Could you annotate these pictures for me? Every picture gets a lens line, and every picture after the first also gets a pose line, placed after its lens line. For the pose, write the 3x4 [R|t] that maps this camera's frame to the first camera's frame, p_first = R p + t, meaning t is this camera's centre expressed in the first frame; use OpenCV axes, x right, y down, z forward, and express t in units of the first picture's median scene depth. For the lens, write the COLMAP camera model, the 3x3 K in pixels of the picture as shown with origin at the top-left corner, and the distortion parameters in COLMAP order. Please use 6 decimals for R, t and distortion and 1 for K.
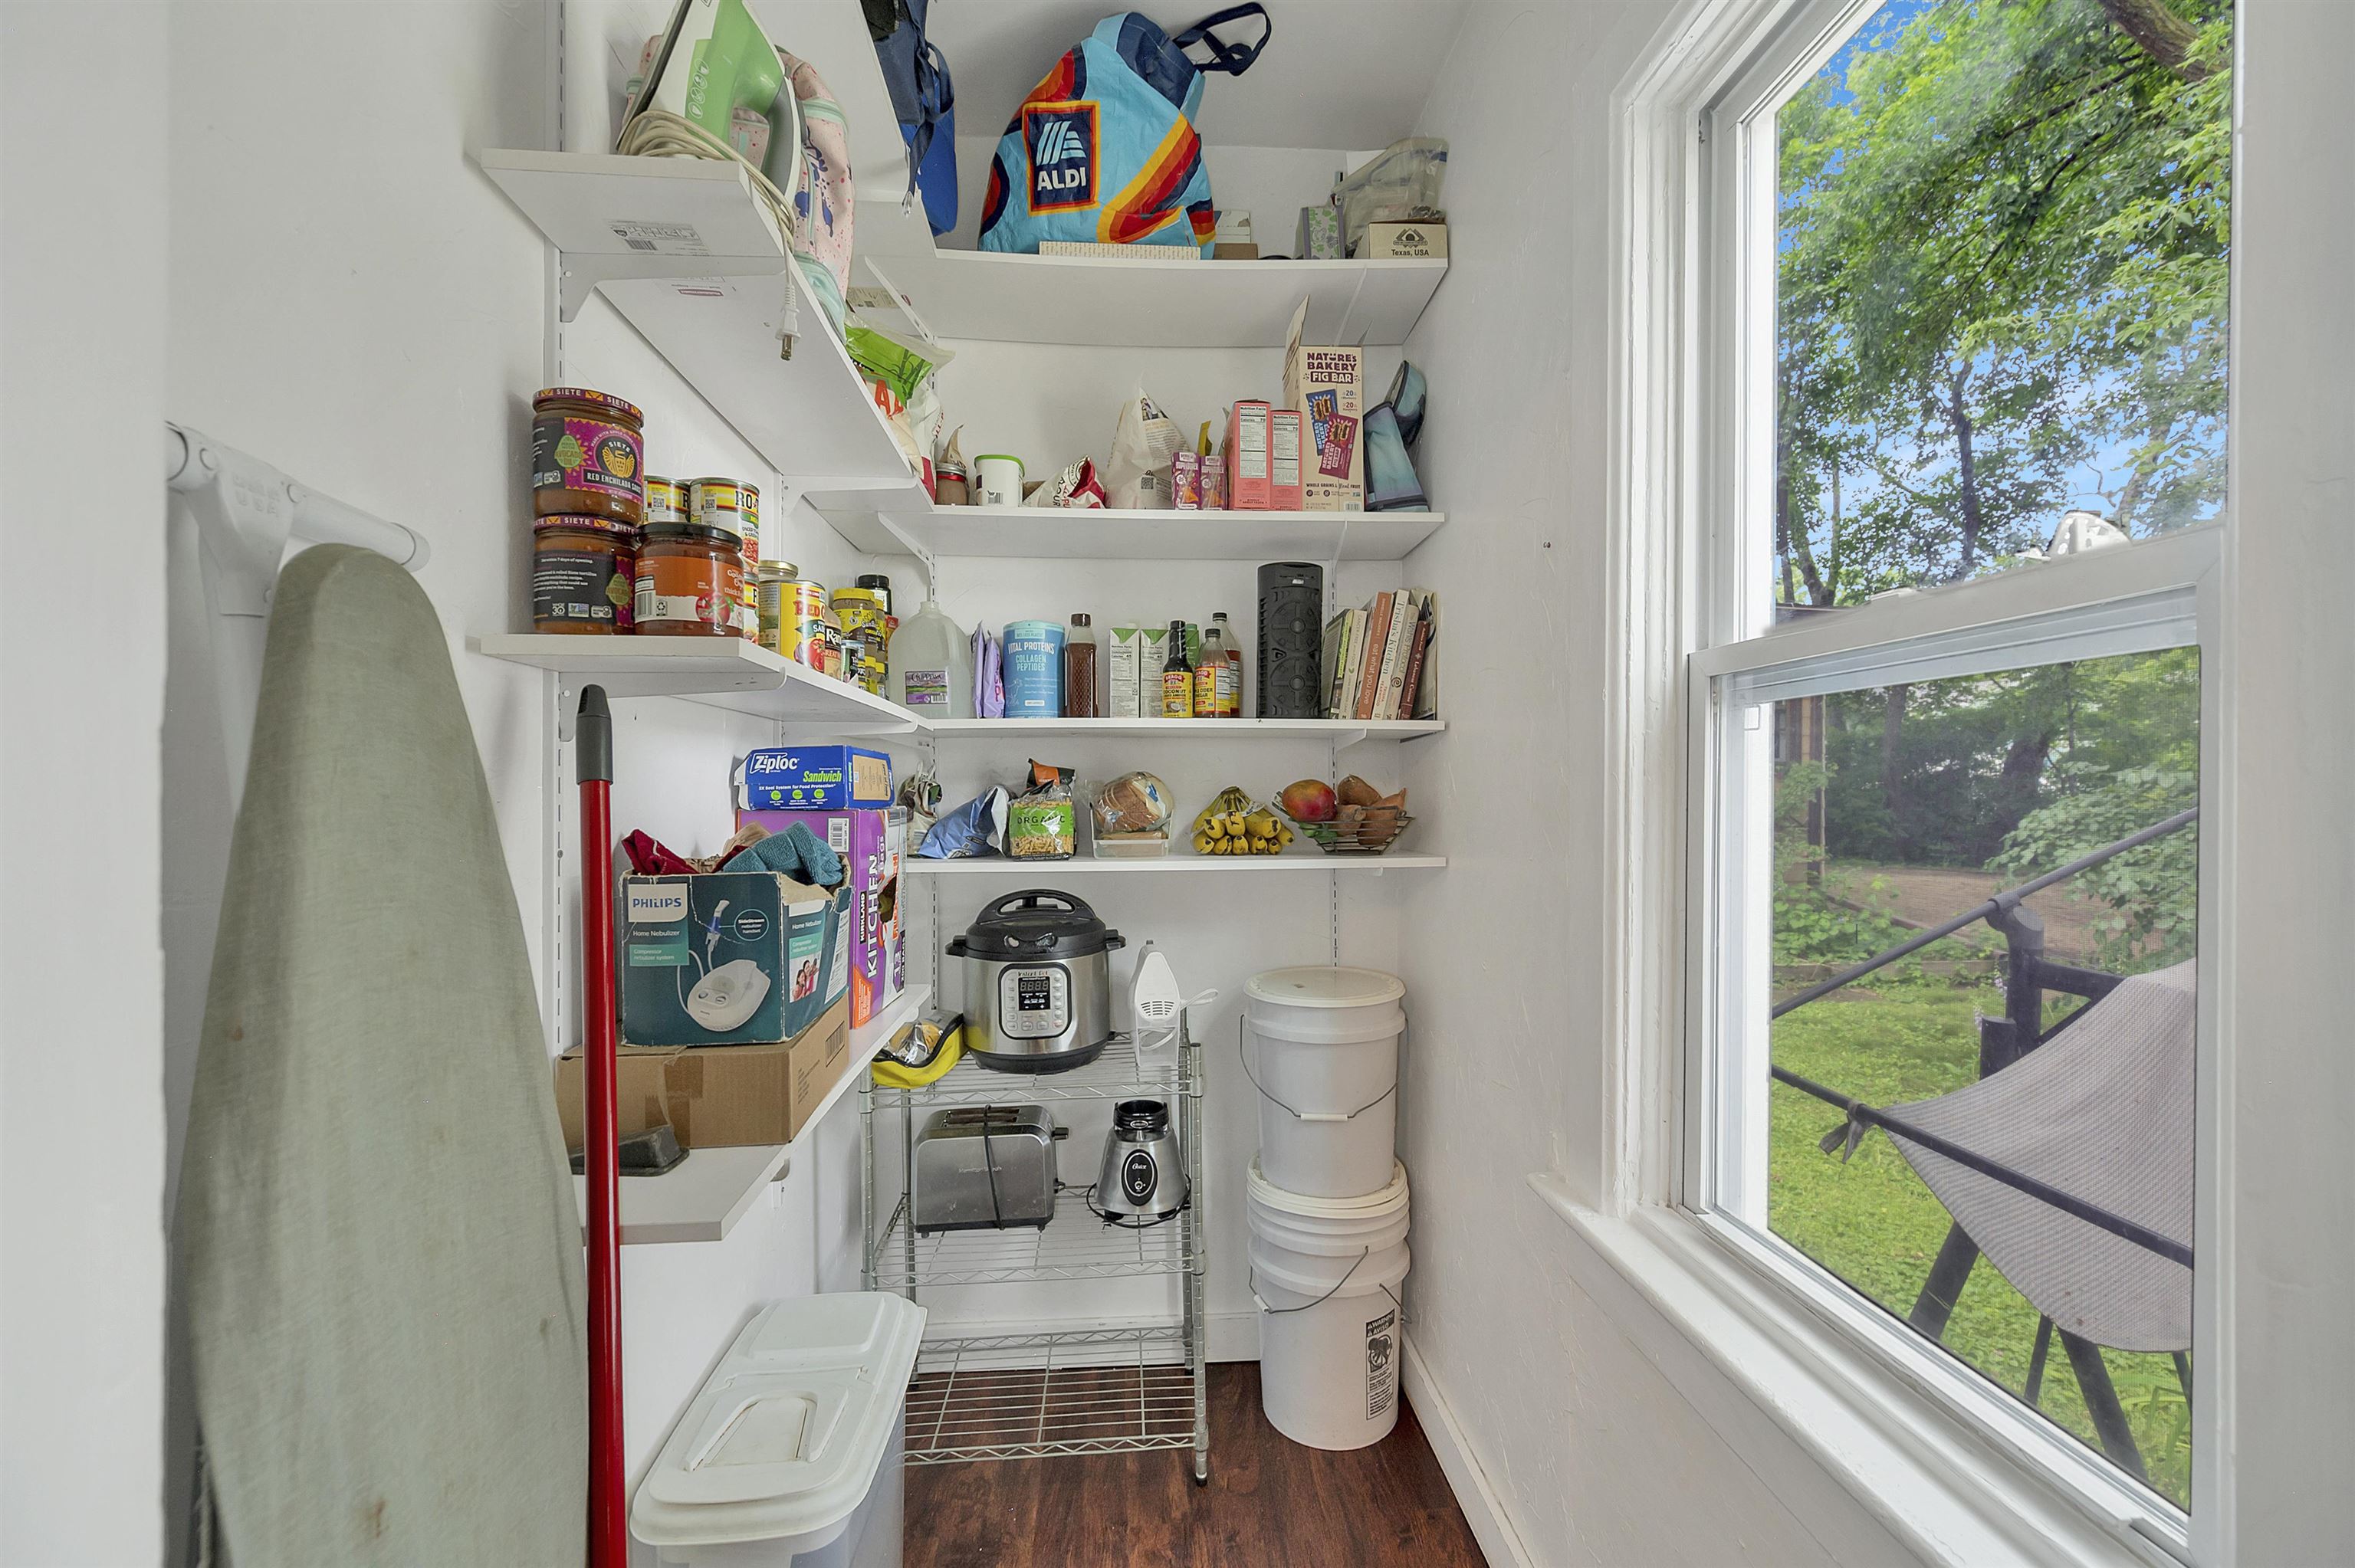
lens RADIAL K [[974.1, 0, 1199.4], [0, 974.1, 798.1], [0, 0, 1]] dist [-0.007961, 0.001376]
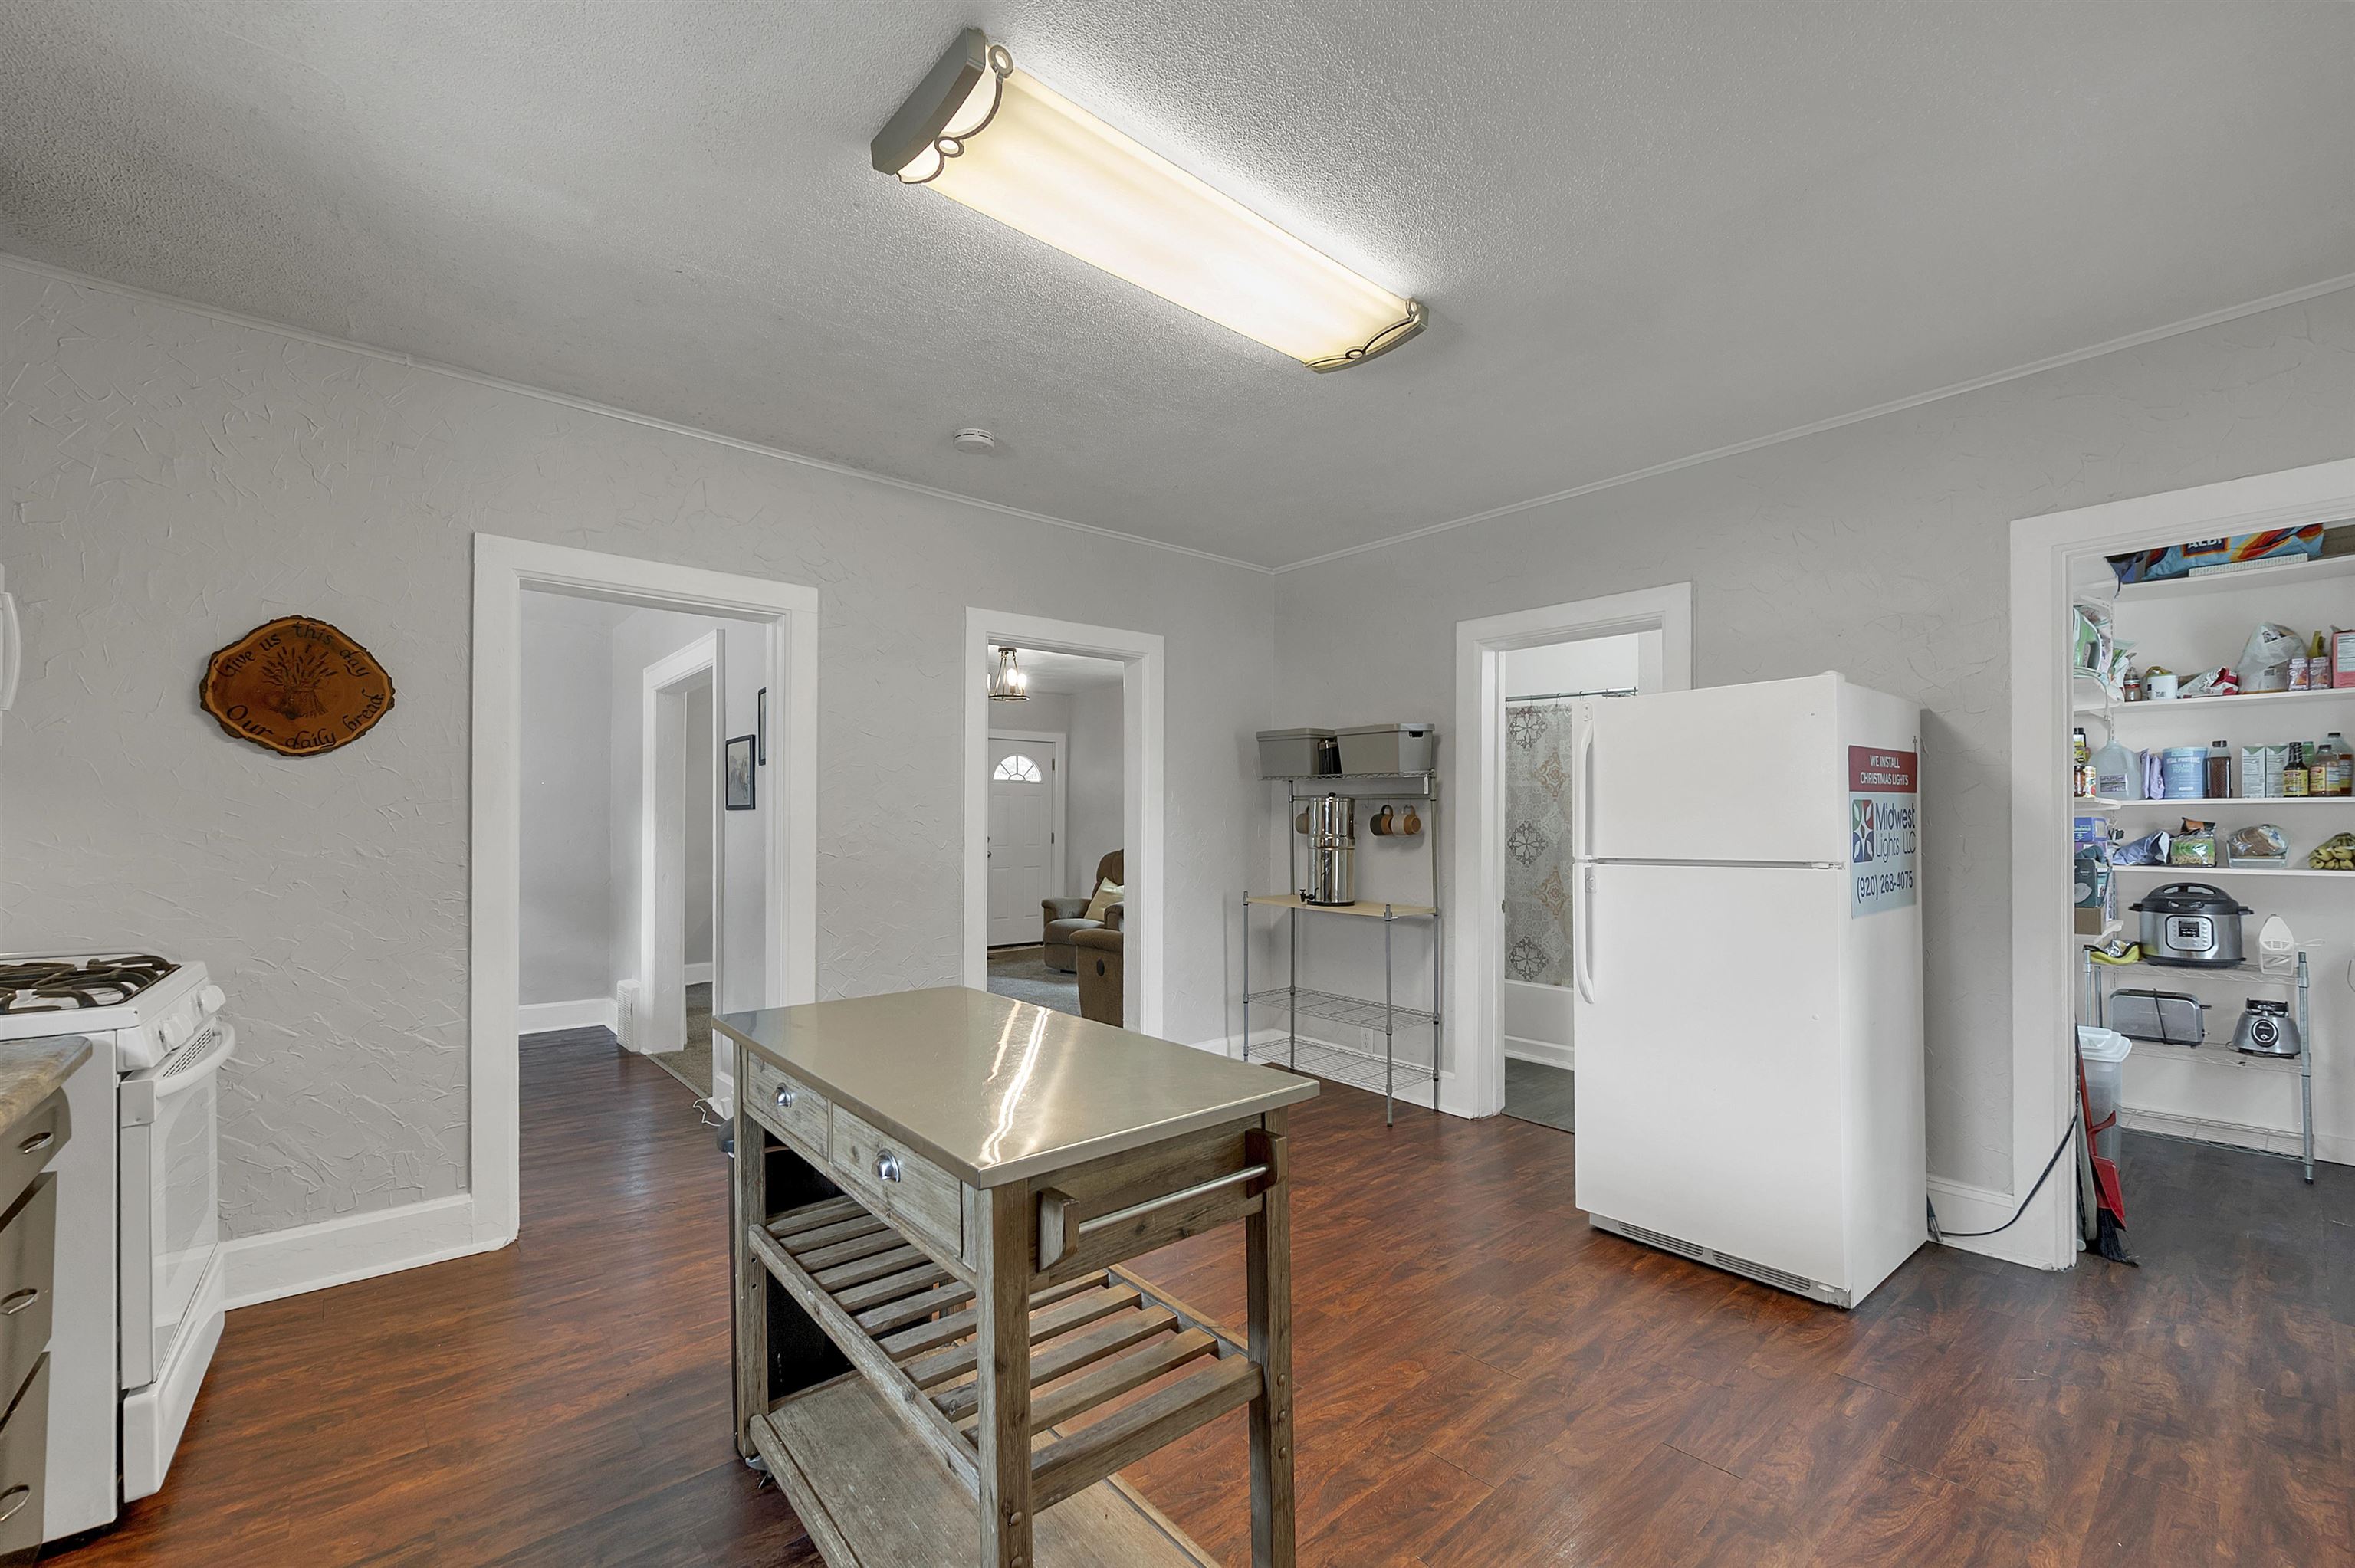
lens RADIAL K [[974.1, 0, 1170.3], [0, 974.1, 811.6], [0, 0, 1]] dist [-0.007961, 0.001376]
pose [[0.579435, -0.006461, -0.814993, 0.245841], [-0.003314, 0.999942, -0.010283, -0.025705], [0.815012, 0.008660, 0.579379, -1.893193]]
